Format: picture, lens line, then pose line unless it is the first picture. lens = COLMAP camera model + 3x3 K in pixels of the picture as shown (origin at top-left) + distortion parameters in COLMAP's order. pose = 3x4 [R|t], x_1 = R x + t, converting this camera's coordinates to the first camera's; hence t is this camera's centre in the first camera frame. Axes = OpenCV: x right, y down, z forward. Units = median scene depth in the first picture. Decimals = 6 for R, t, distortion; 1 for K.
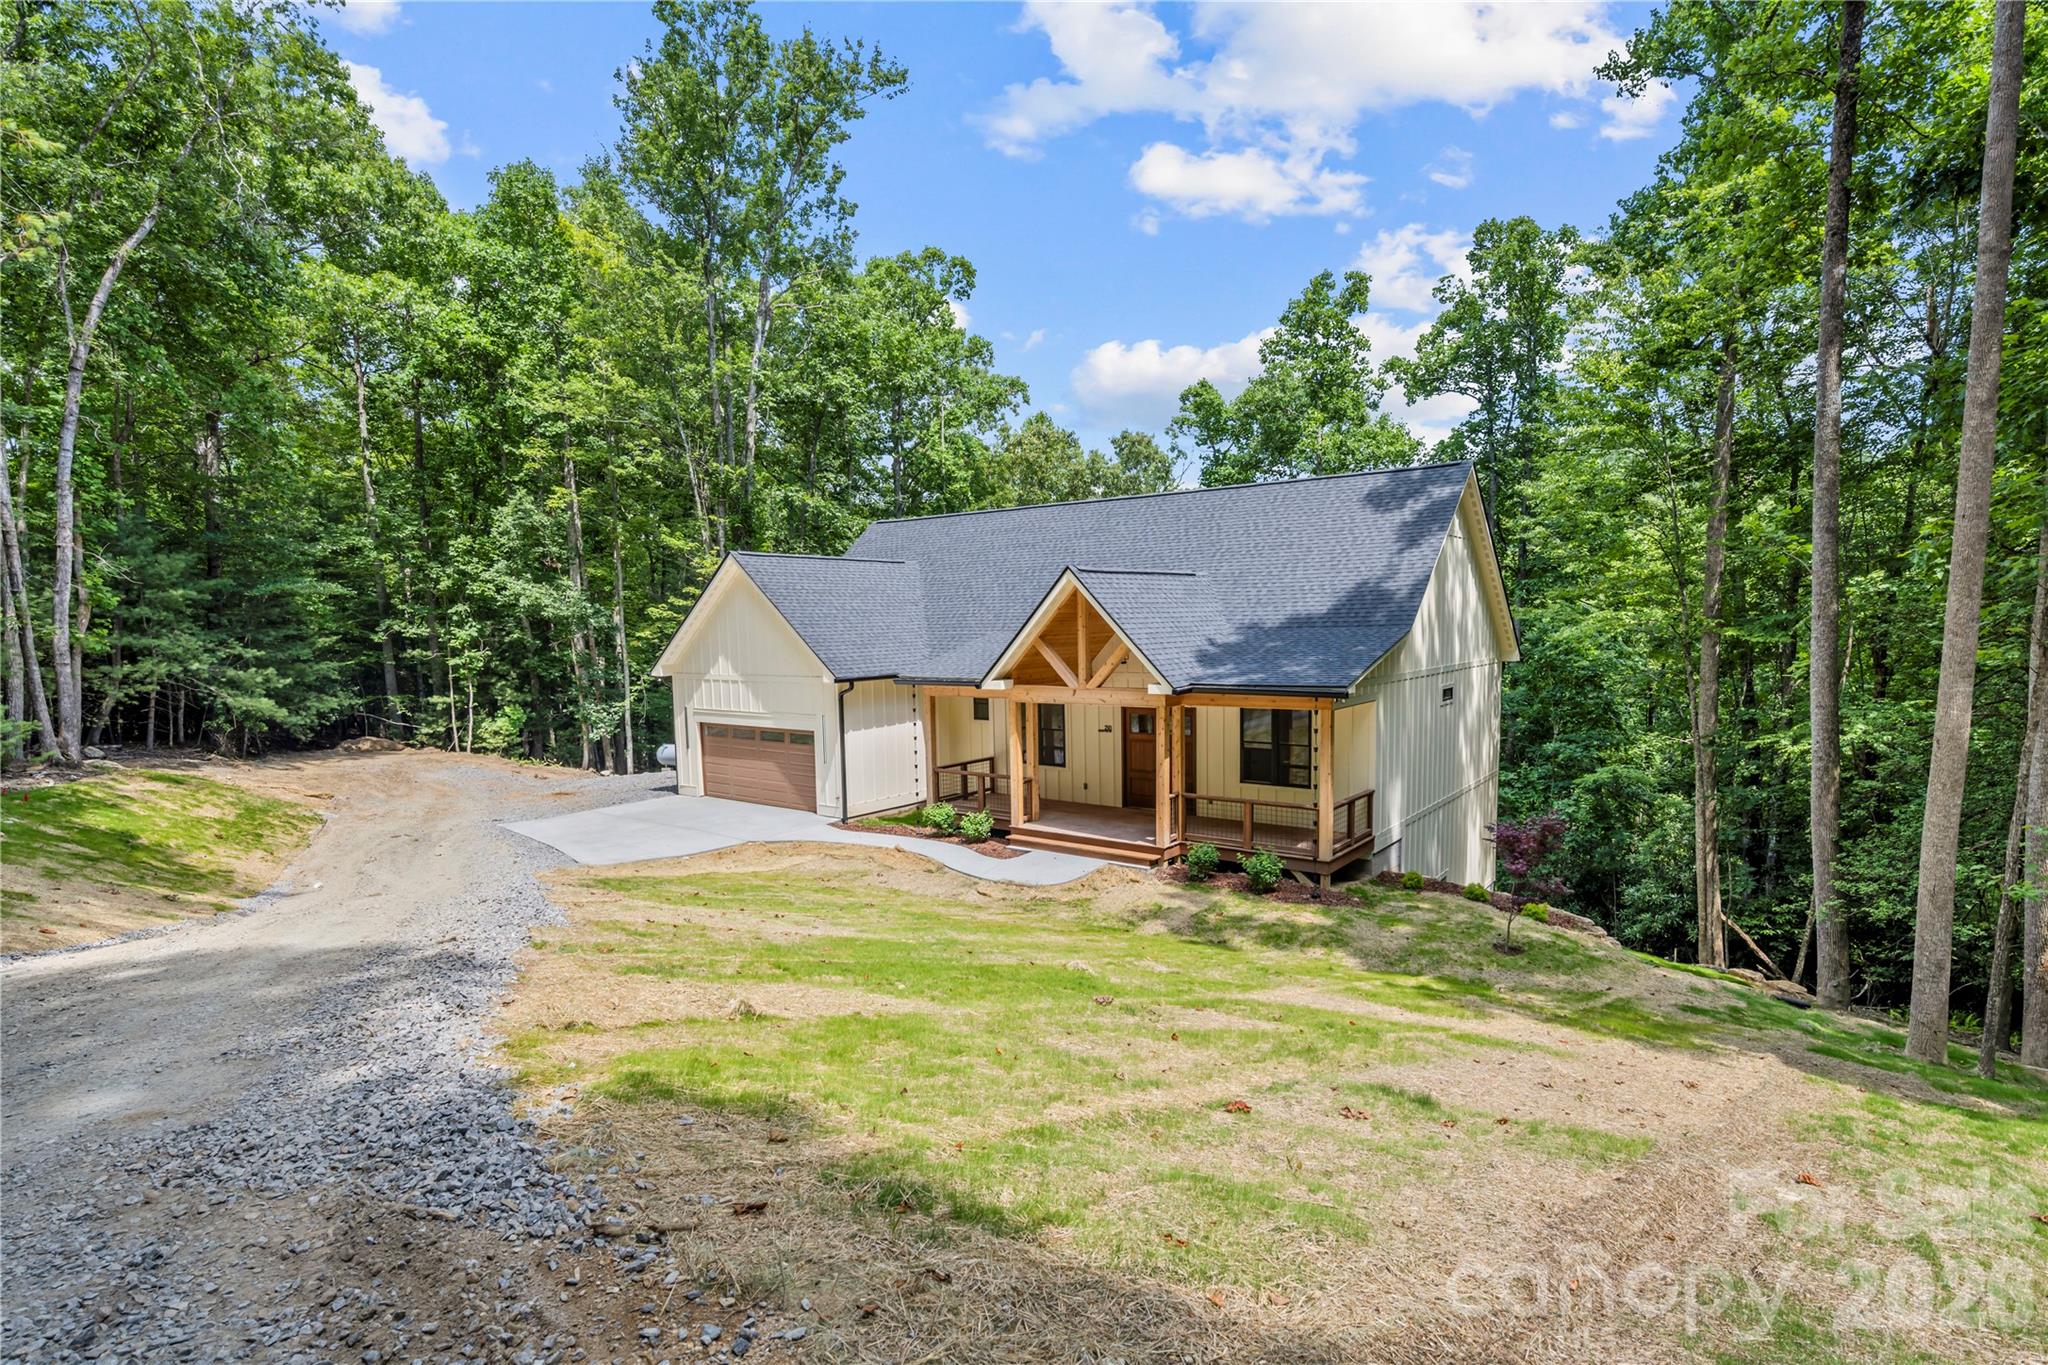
lens RADIAL K [[996.5, 0, 1027.1], [0, 996.5, 700.0], [0, 0, 1]] dist [-0.002129, -0.000529]
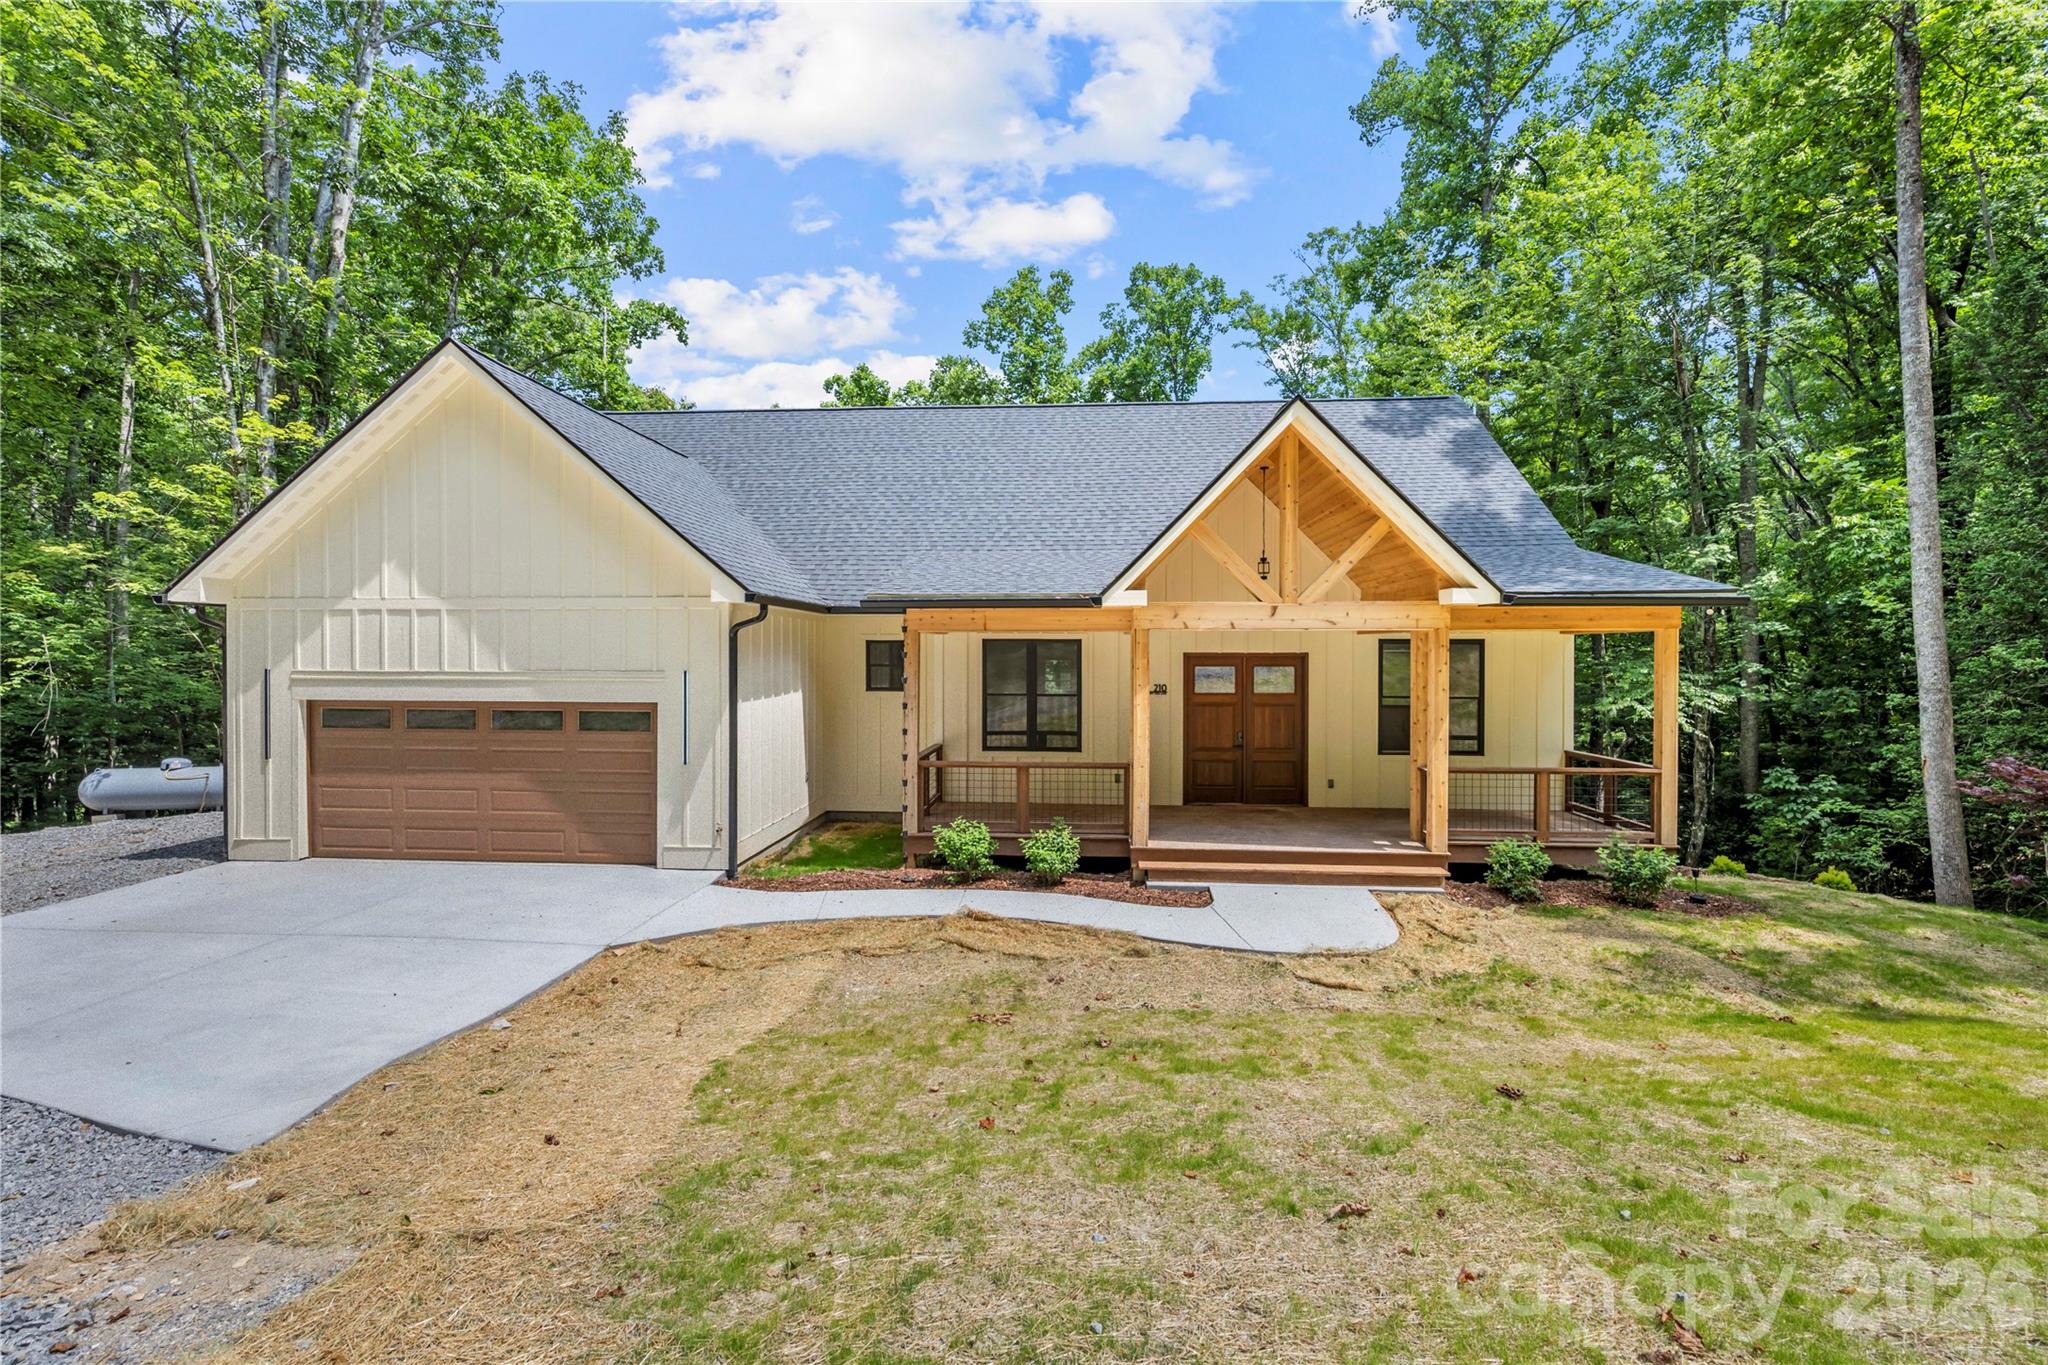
lens RADIAL K [[871.0, 0, 1026.7], [0, 871.0, 684.1], [0, 0, 1]] dist [0.000579, 0.000073]
pose [[0.847045, 0.003606, 0.531508, -0.283247], [0.024257, 0.998673, -0.045433, 0.045147], [-0.530967, 0.051377, 0.845834, 0.505471]]
